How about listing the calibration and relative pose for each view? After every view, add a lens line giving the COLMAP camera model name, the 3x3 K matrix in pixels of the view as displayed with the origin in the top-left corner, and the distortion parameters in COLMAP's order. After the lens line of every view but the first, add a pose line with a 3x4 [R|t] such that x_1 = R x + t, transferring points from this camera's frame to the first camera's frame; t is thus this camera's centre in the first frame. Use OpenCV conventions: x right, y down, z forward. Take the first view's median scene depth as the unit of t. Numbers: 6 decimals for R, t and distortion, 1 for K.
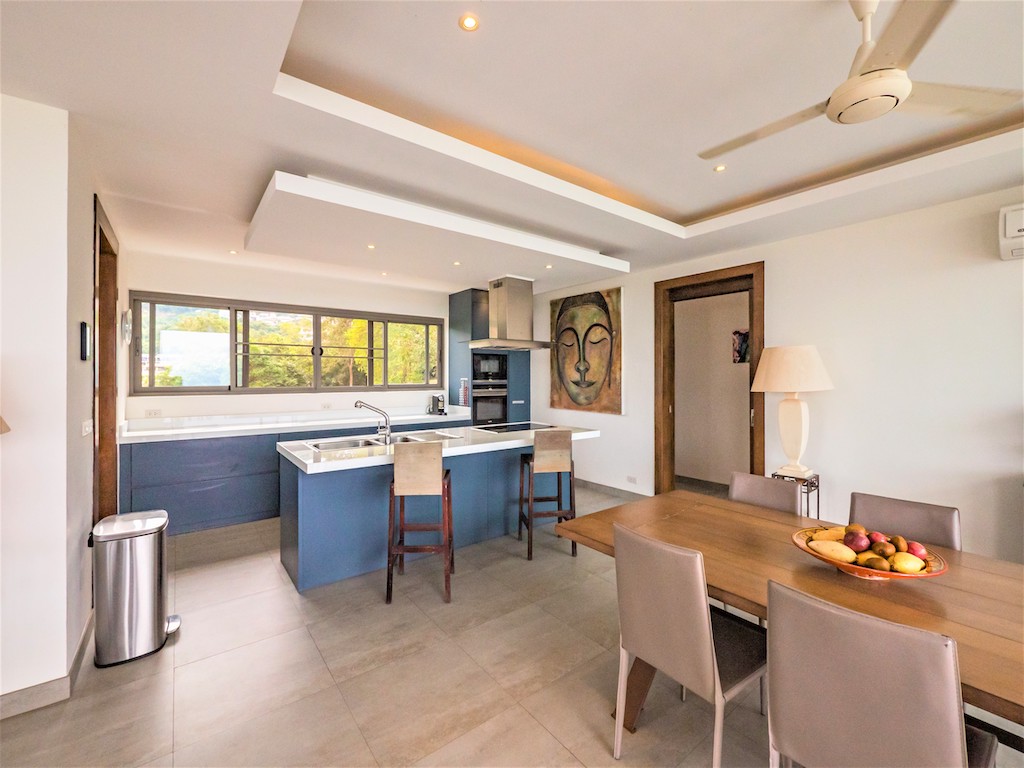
lens RADIAL K [[434.6, 0, 509.1], [0, 434.6, 377.5], [0, 0, 1]] dist [-0.001181, -0.000735]
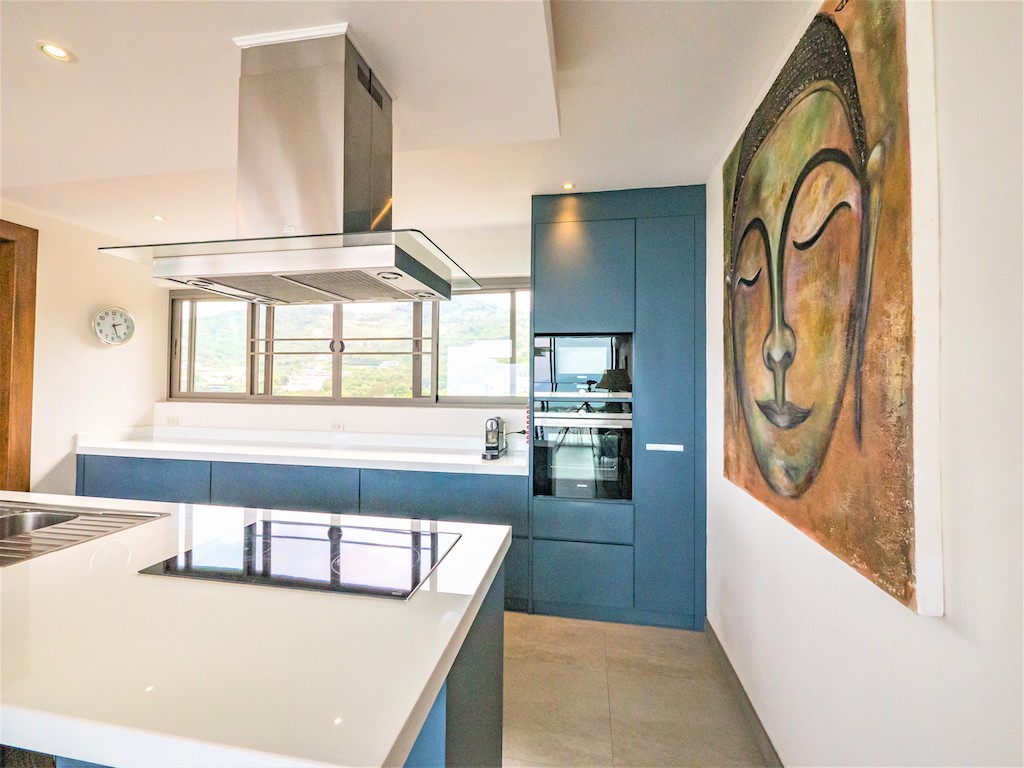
lens RADIAL K [[434.6, 0, 513.7], [0, 434.6, 380.7], [0, 0, 1]] dist [-0.001181, -0.000735]
pose [[0.678684, 0.000724, -0.734430, 0.263616], [-0.010362, 0.999909, -0.008589, -0.001130], [0.734357, 0.013439, 0.678630, 0.728585]]
